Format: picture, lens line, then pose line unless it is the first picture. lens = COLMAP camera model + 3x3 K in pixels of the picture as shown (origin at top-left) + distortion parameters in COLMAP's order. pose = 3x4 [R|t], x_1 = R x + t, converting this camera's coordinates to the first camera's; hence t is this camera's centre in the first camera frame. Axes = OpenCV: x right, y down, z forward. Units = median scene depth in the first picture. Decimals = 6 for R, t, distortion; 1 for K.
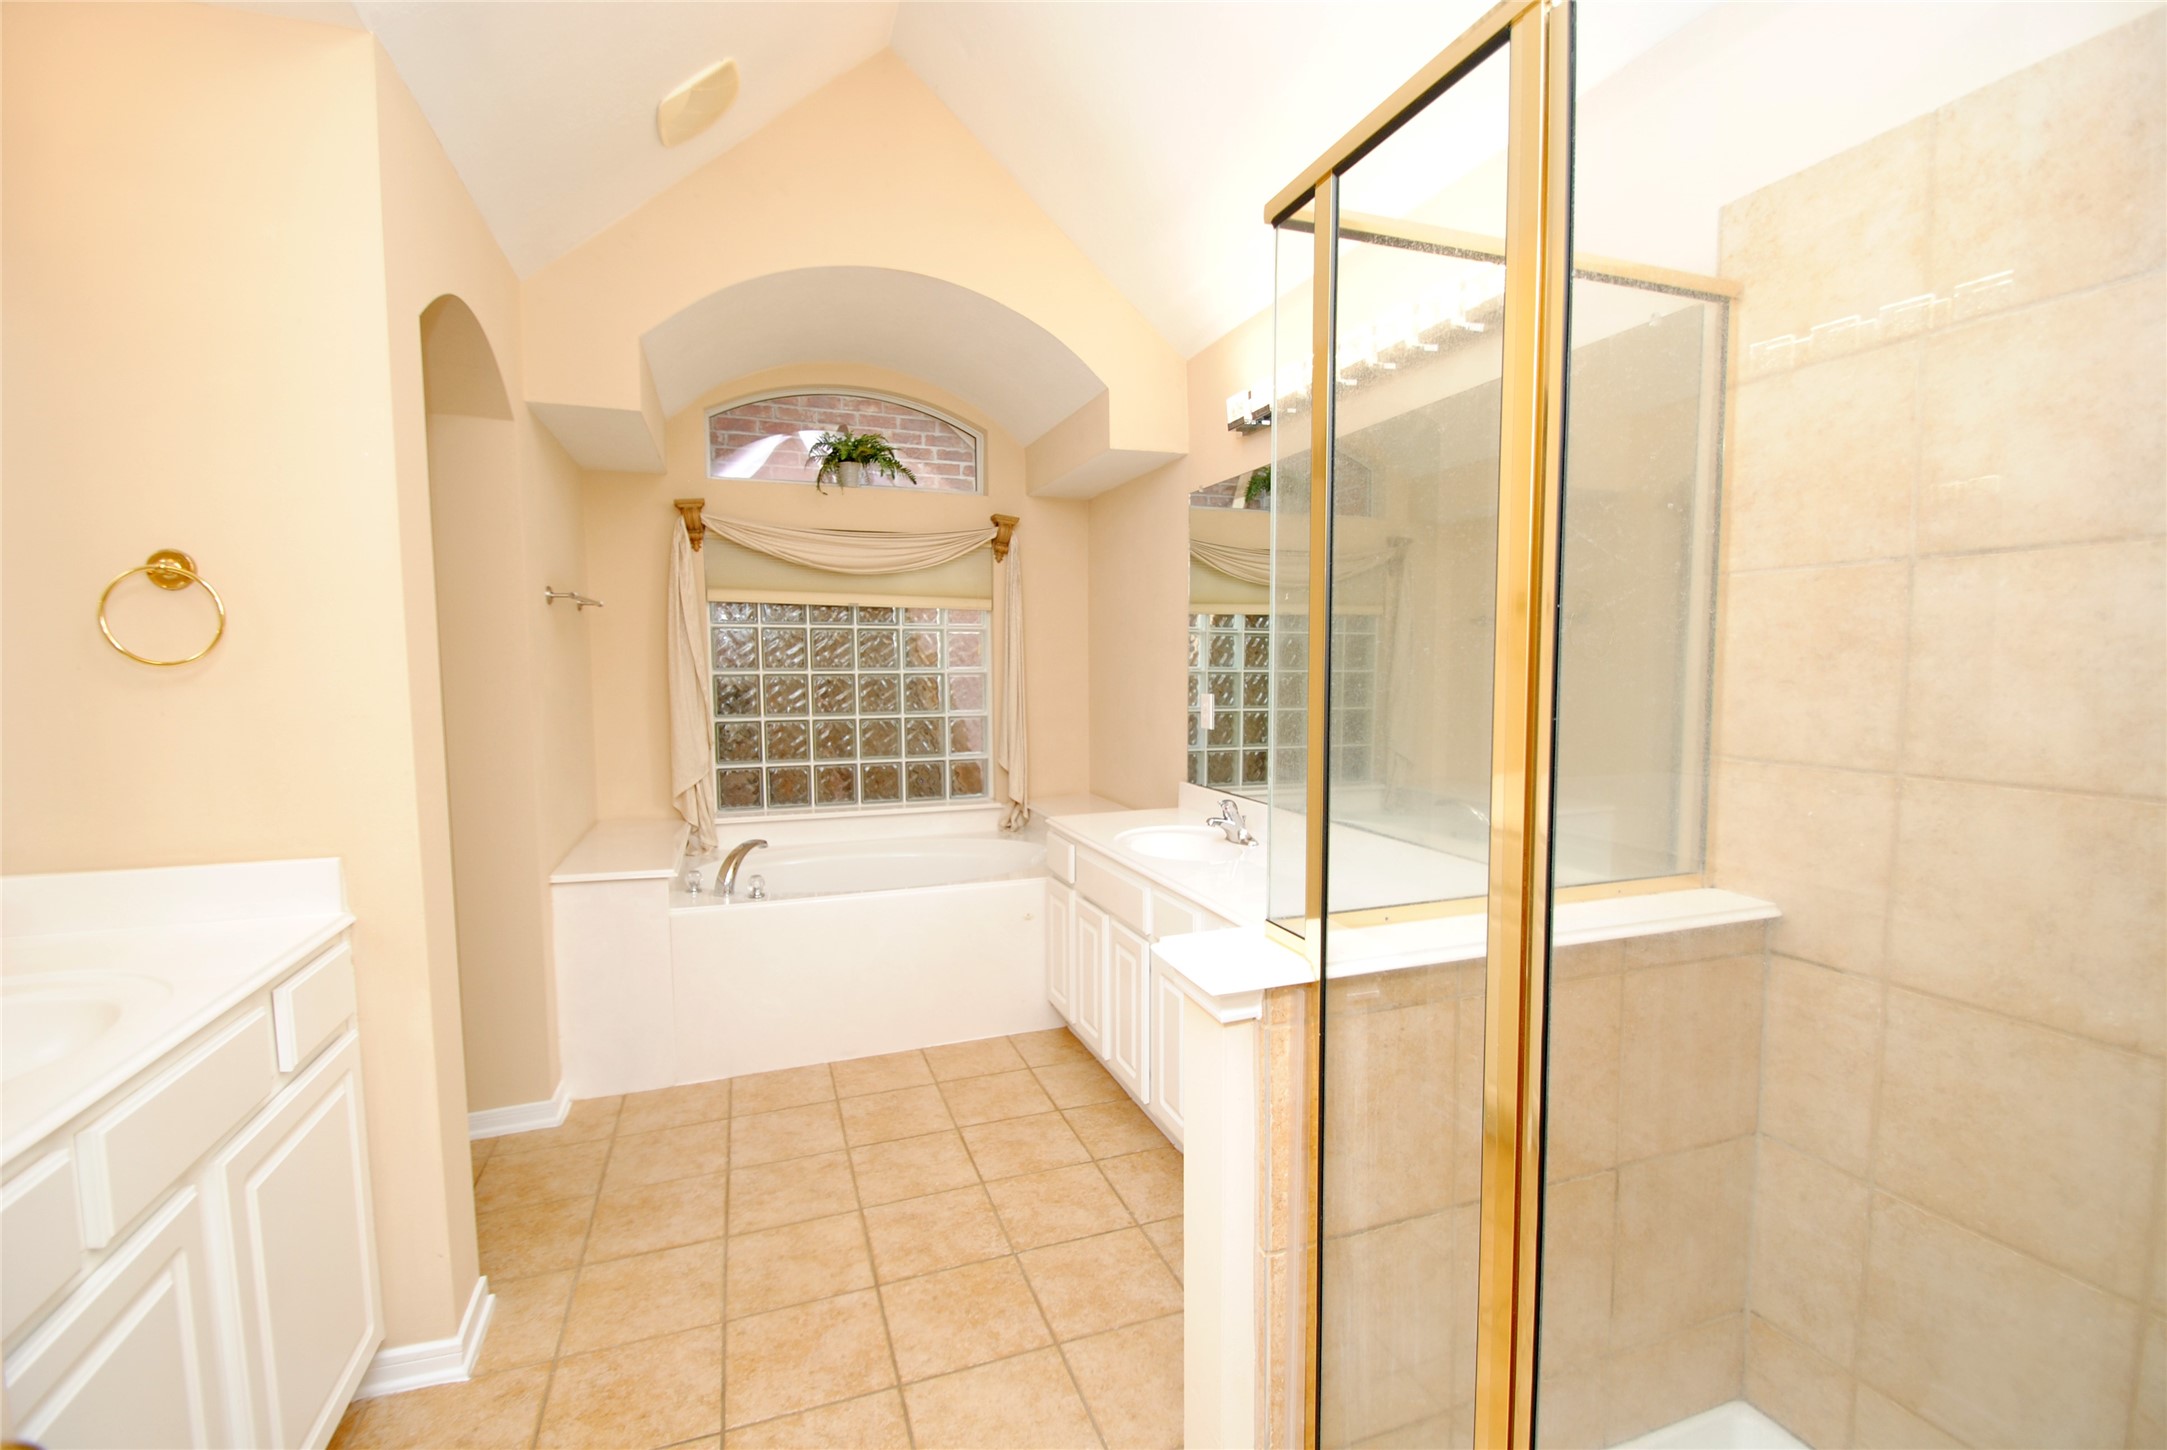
lens RADIAL K [[945.4, 0, 1096.4], [0, 945.4, 731.7], [0, 0, 1]] dist [0.005974, -0.010987]
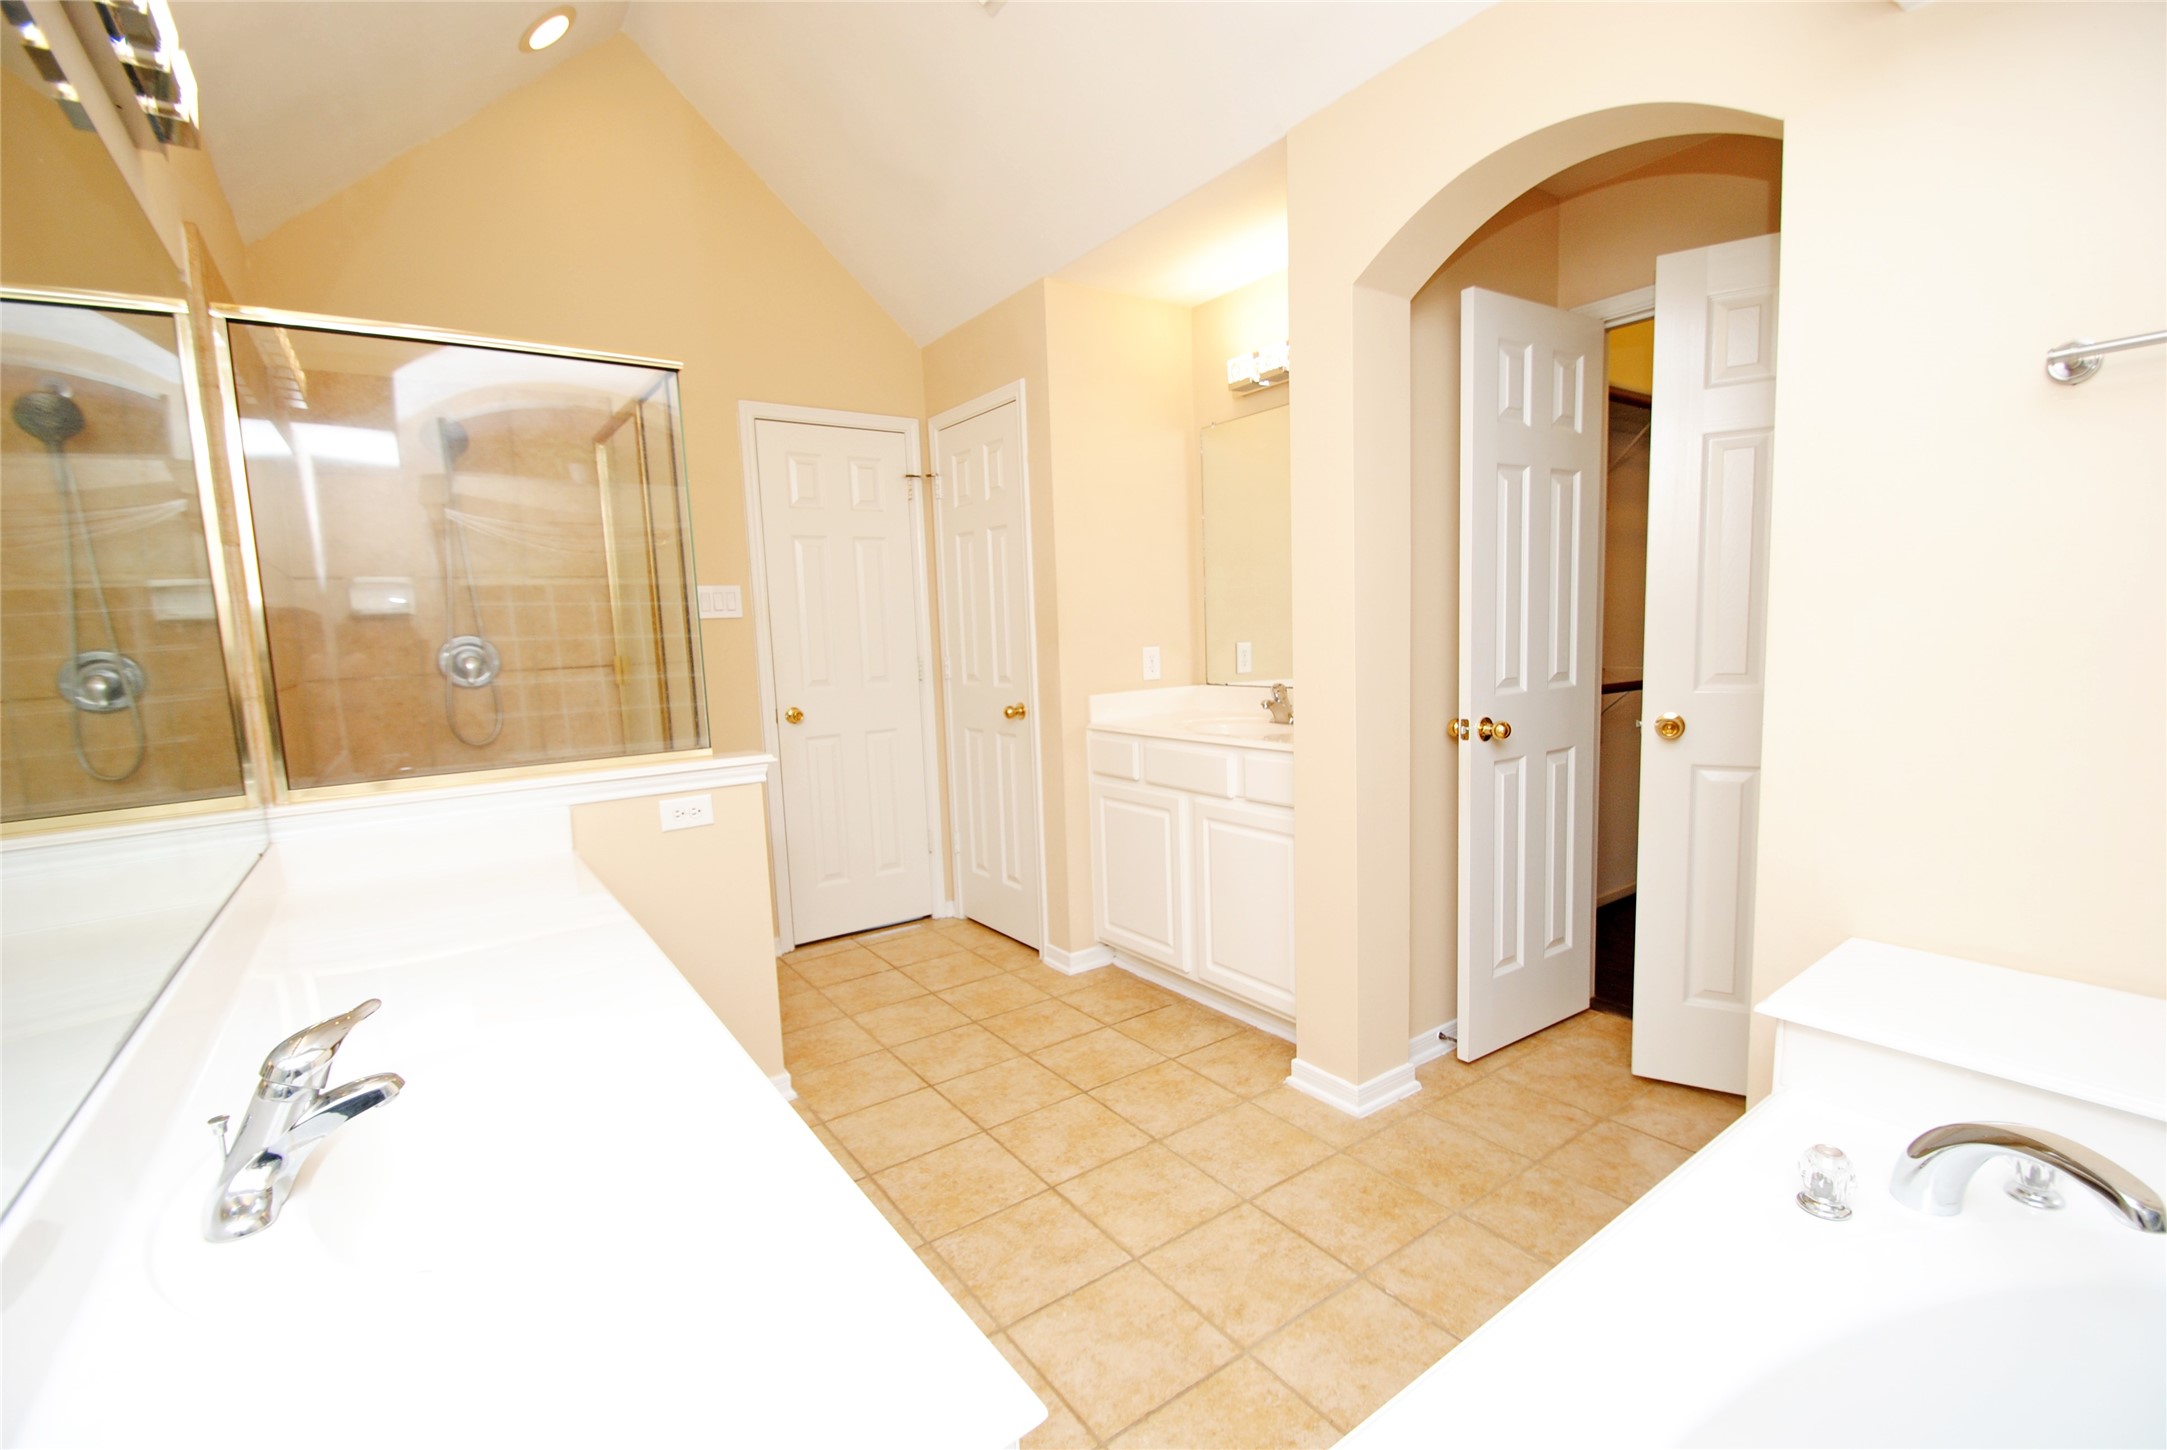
lens RADIAL K [[945.4, 0, 1091.5], [0, 945.4, 731.0], [0, 0, 1]] dist [0.005974, -0.010987]
pose [[-0.964902, 0.069959, -0.253119, -0.032254], [0.021563, 0.981714, 0.189136, -0.074664], [0.261722, 0.177040, -0.948767, 1.364689]]
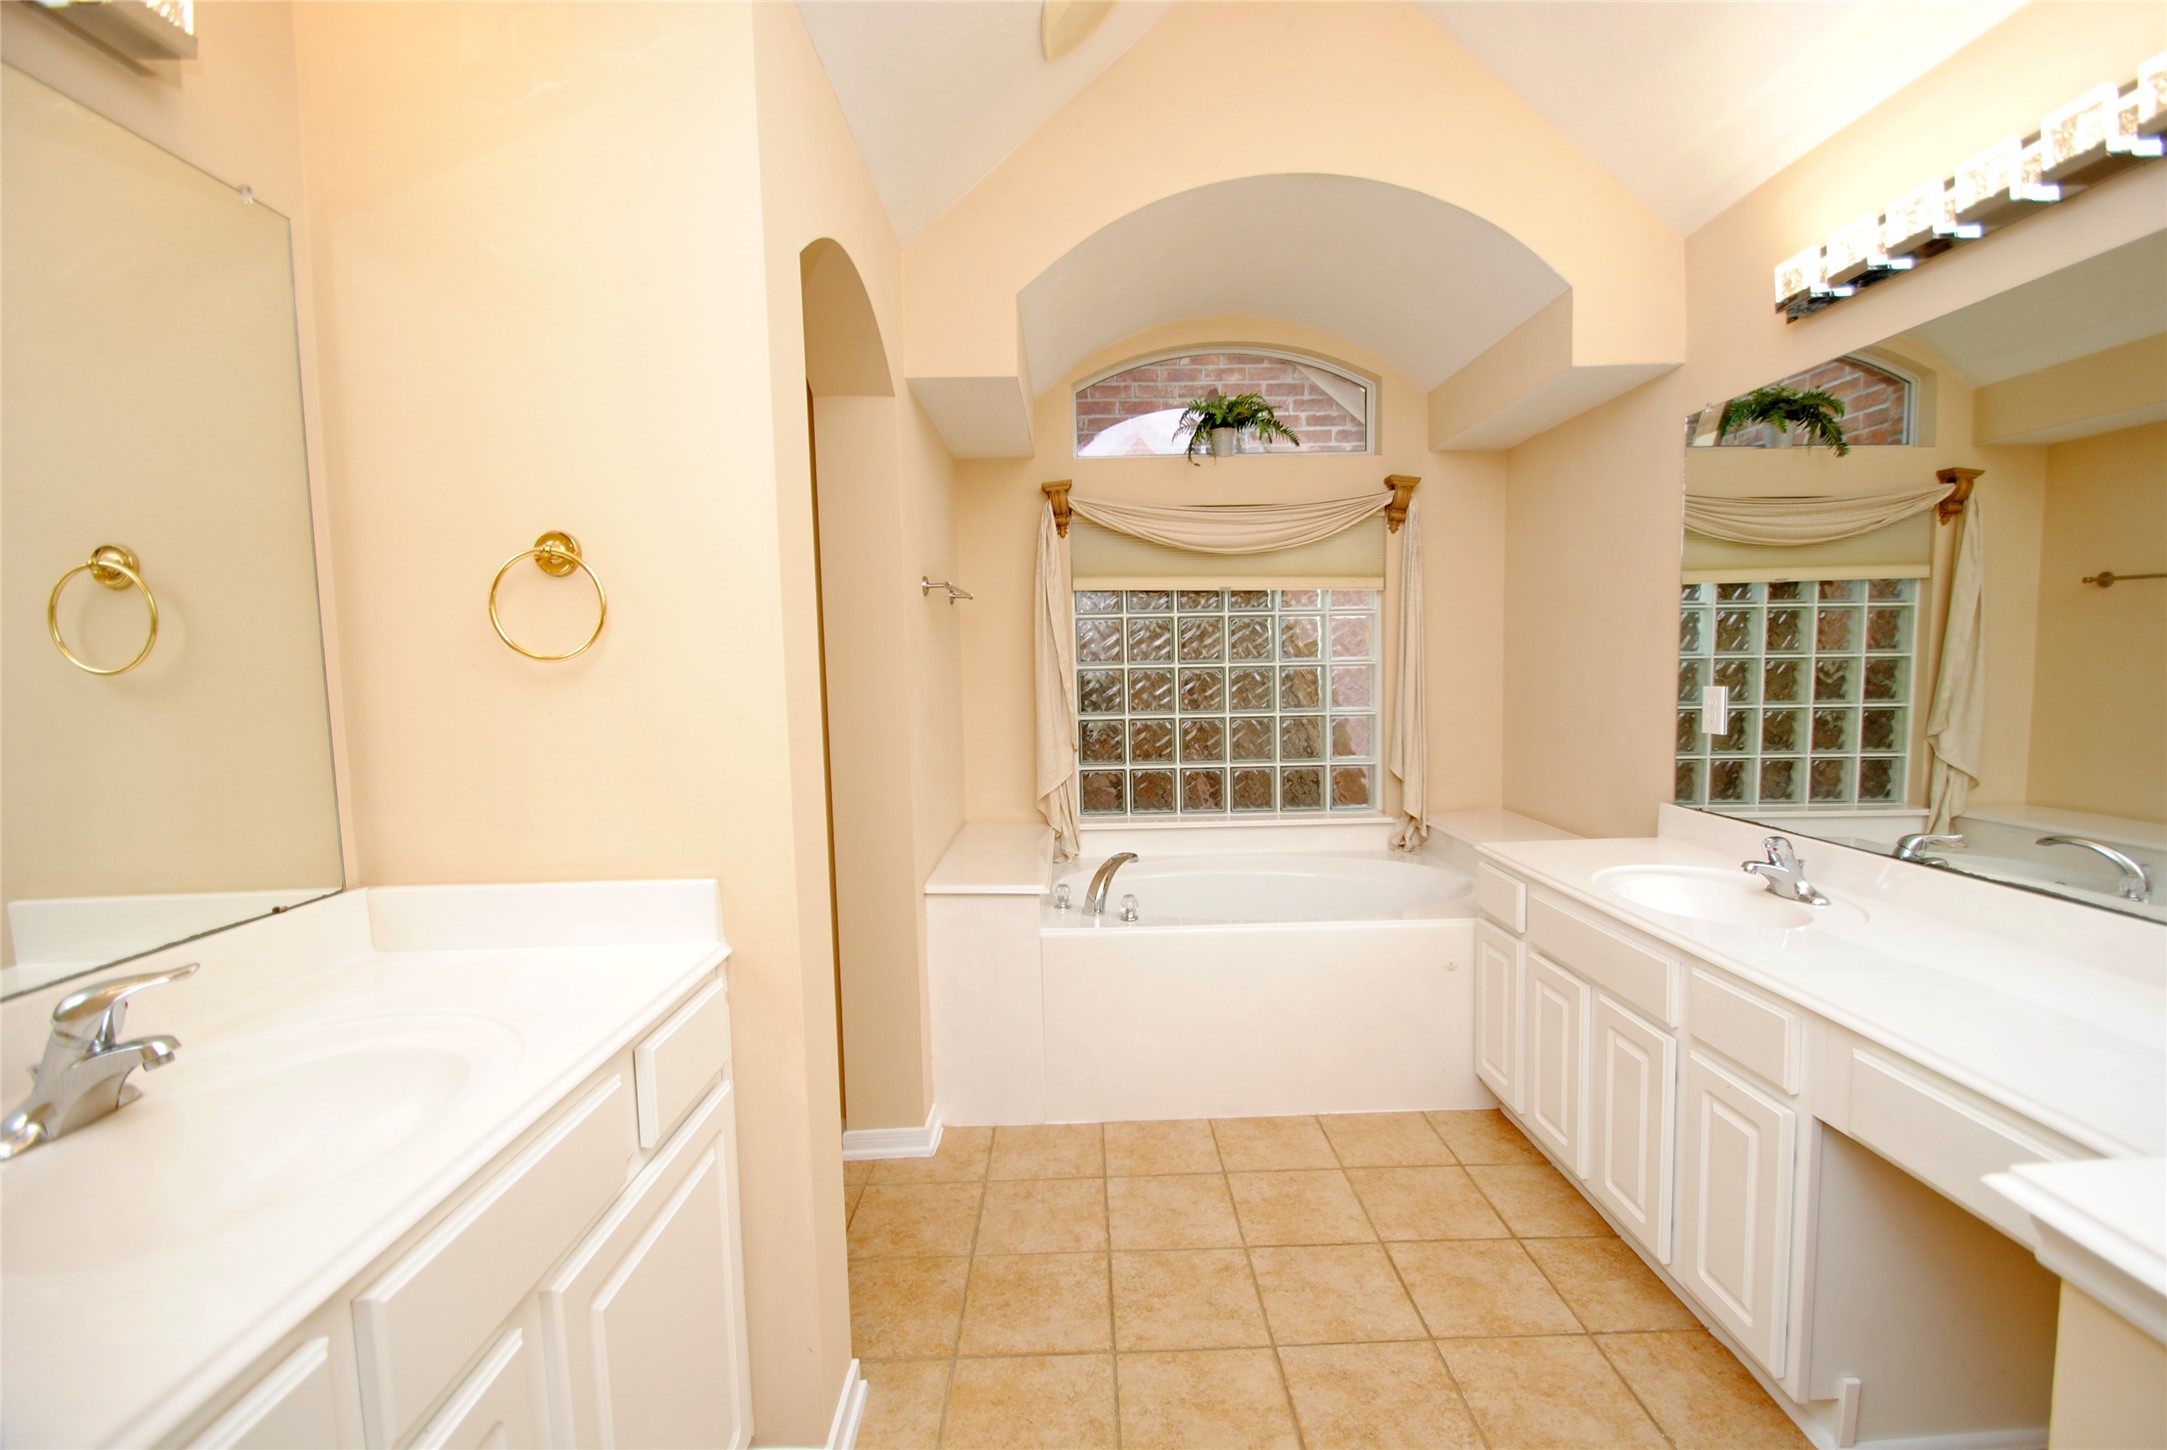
lens RADIAL K [[945.4, 0, 1091.0], [0, 945.4, 728.0], [0, 0, 1]] dist [0.005974, -0.010987]
pose [[0.941609, 0.007551, -0.336622, -0.107199], [-0.007339, 0.999971, 0.001900, -0.006079], [0.336627, 0.000681, 0.941638, 0.172068]]
